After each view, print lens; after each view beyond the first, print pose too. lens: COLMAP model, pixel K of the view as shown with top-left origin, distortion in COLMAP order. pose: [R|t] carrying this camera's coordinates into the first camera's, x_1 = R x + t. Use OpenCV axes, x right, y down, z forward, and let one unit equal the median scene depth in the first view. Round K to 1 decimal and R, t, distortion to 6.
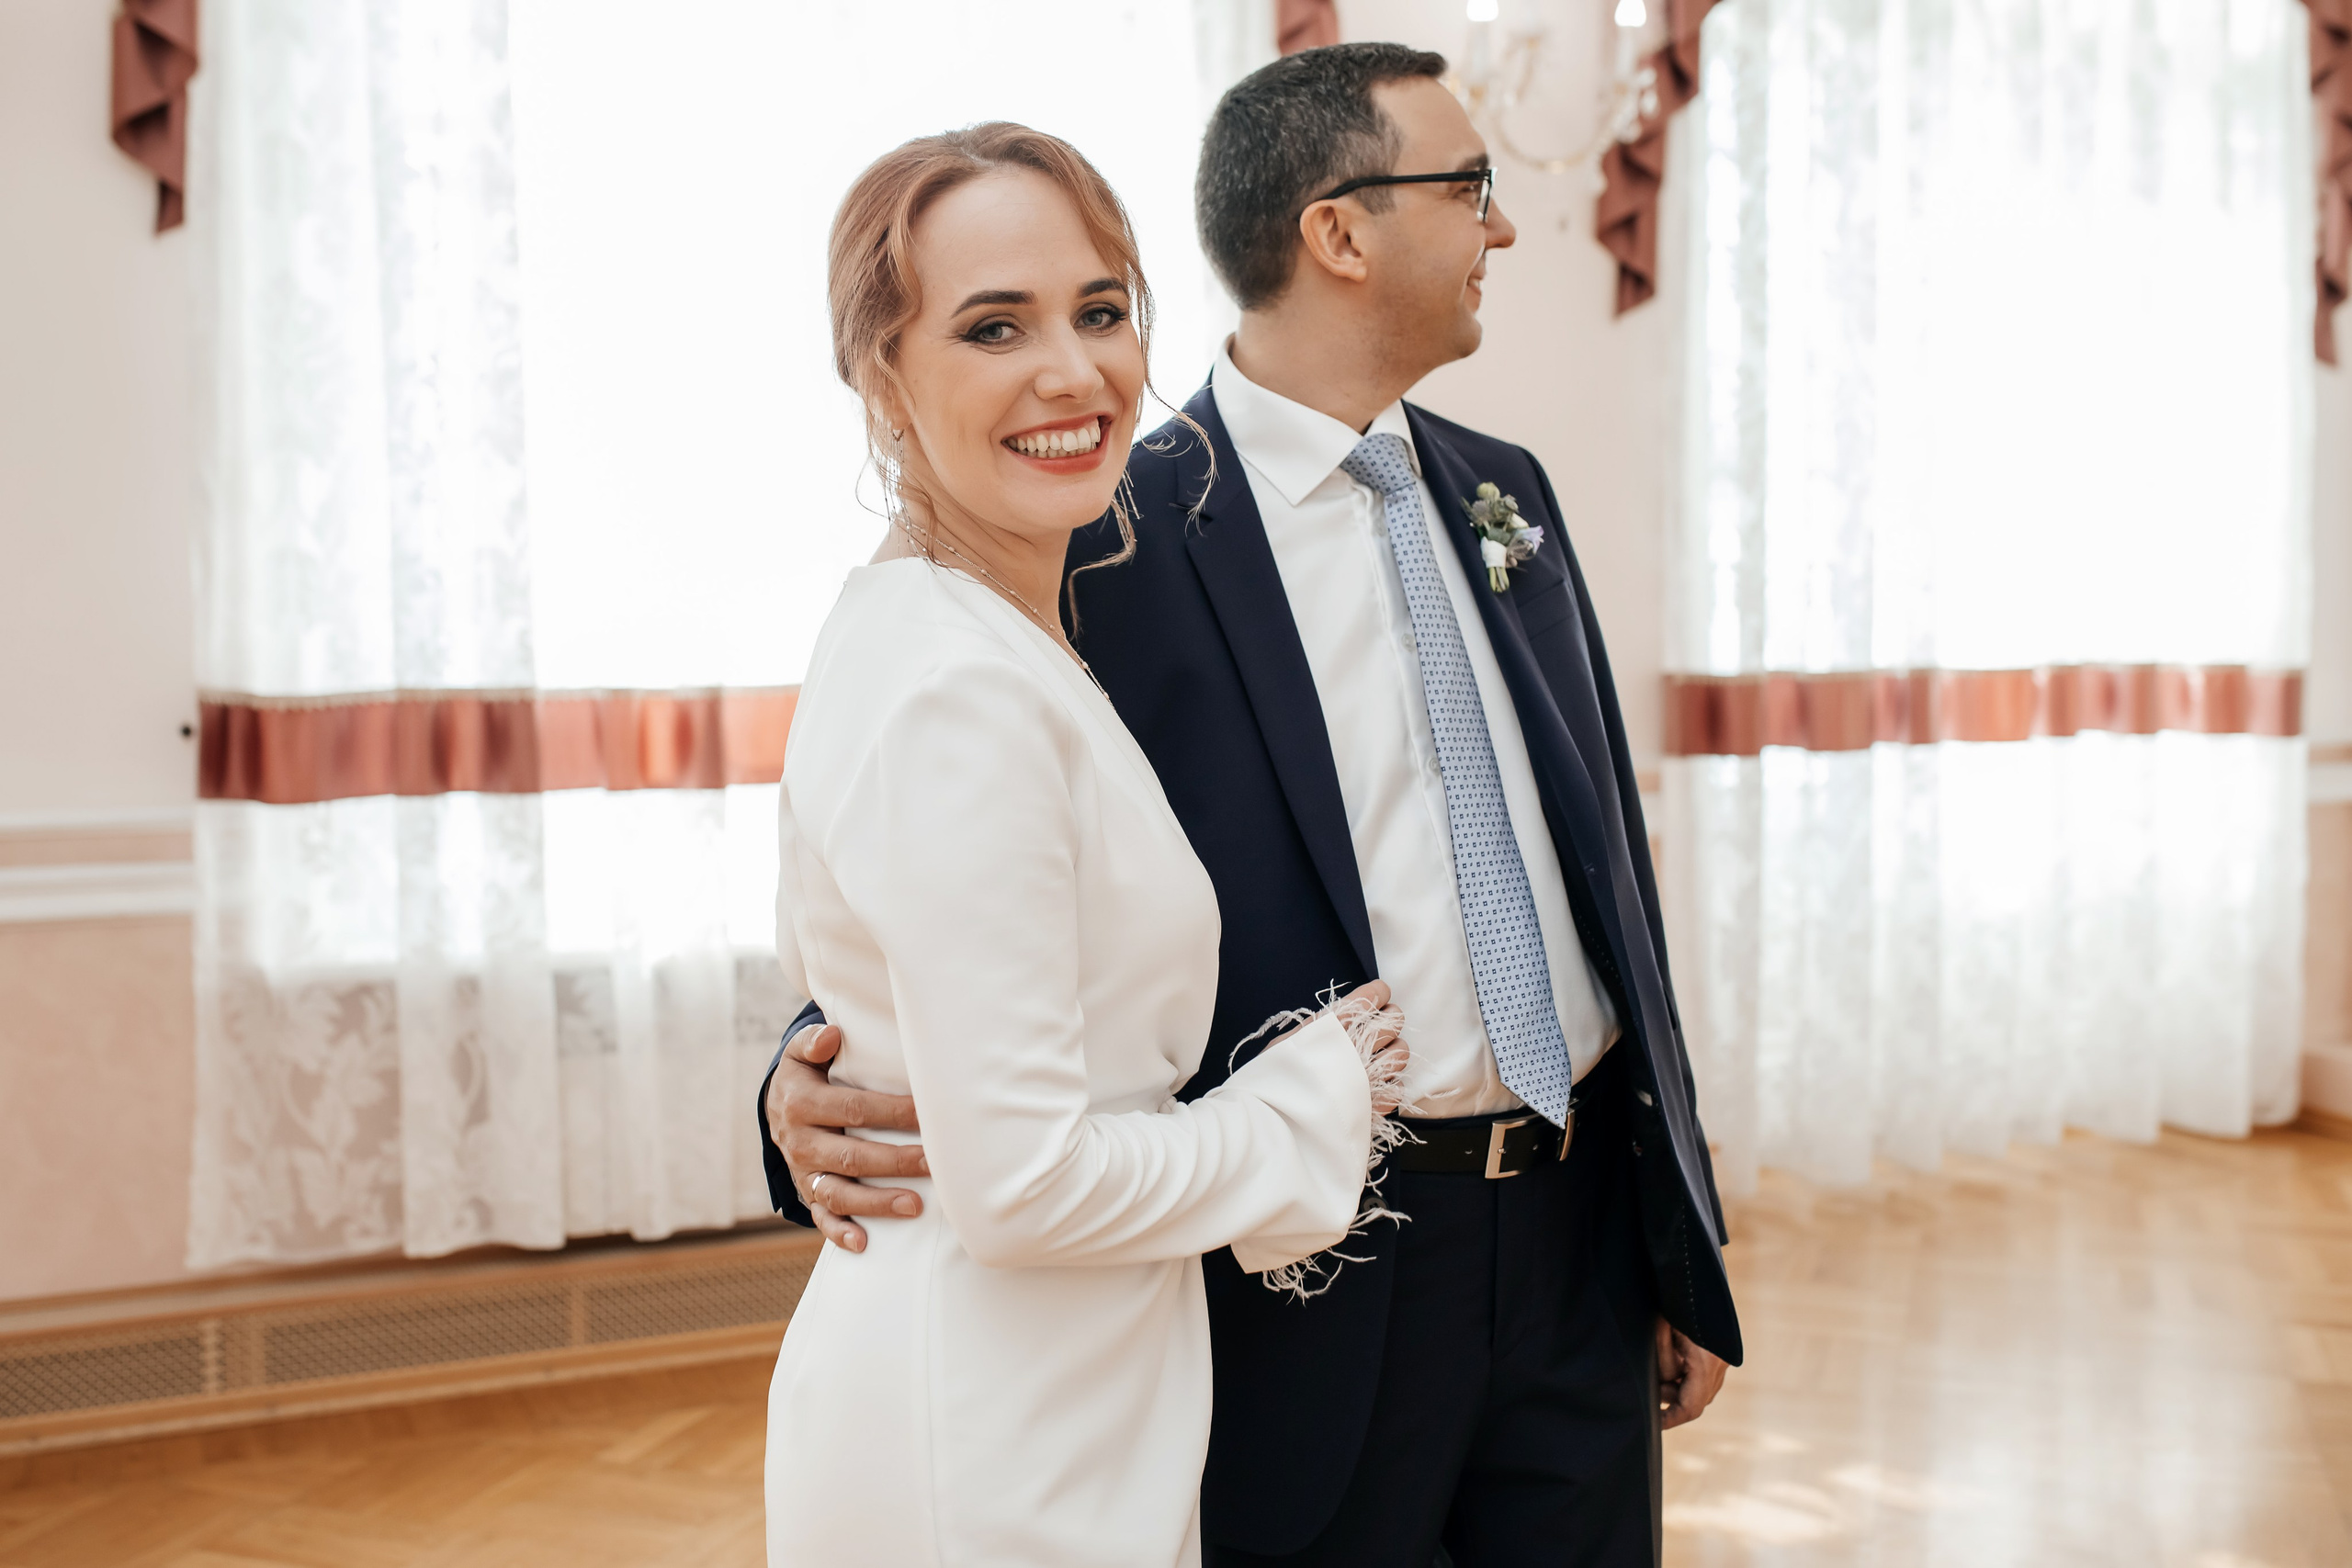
lens RADIAL K [[2424.0, 0, 1214.0], [0, 2424.0, 701.9], [0, 0, 1]] dist [-0.023347, 0.003688]
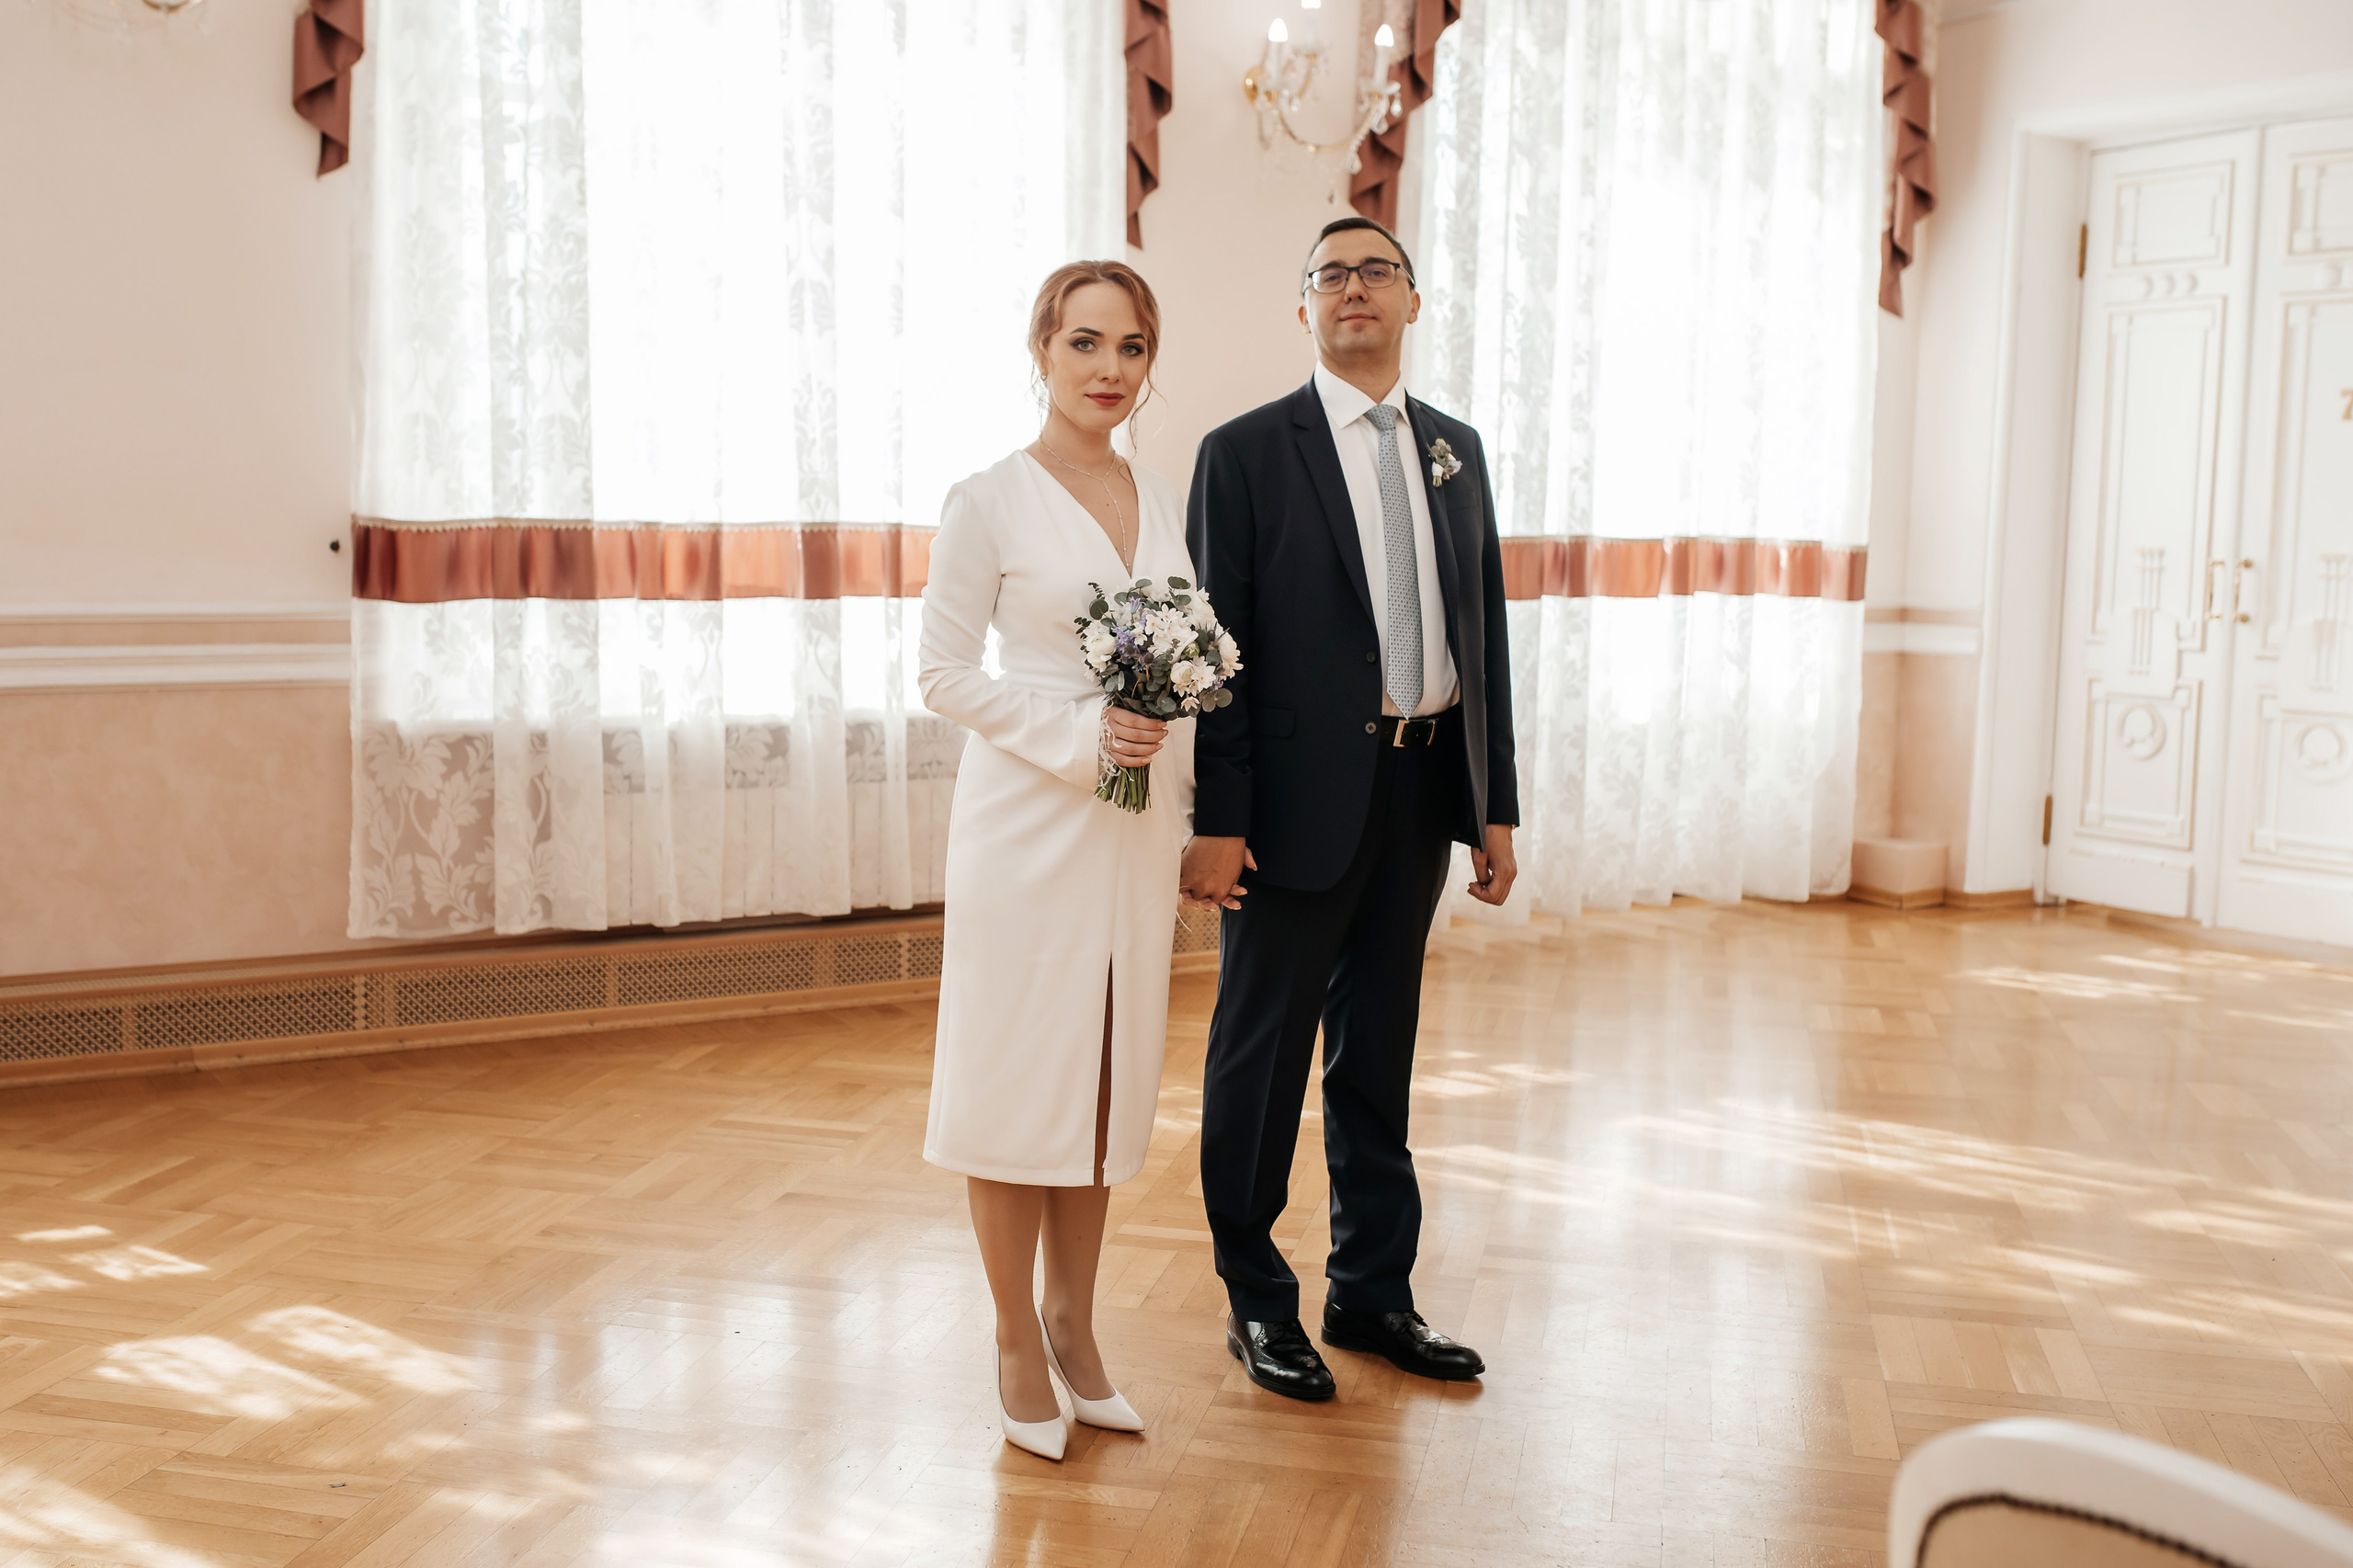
lens RADIAL K [[2425.2, 0, 1214.5], [0, 2425.2, 701.8], [0, 0, 1]] dist [-0.023347, 0.003688]
pose [[0.990029, 0.017733, 0.139741, -0.120533], [-0.025365, 0.998271, 0.053024, 0.014074], [-0.138559, -0.056039, 0.988767, -0.390081]]
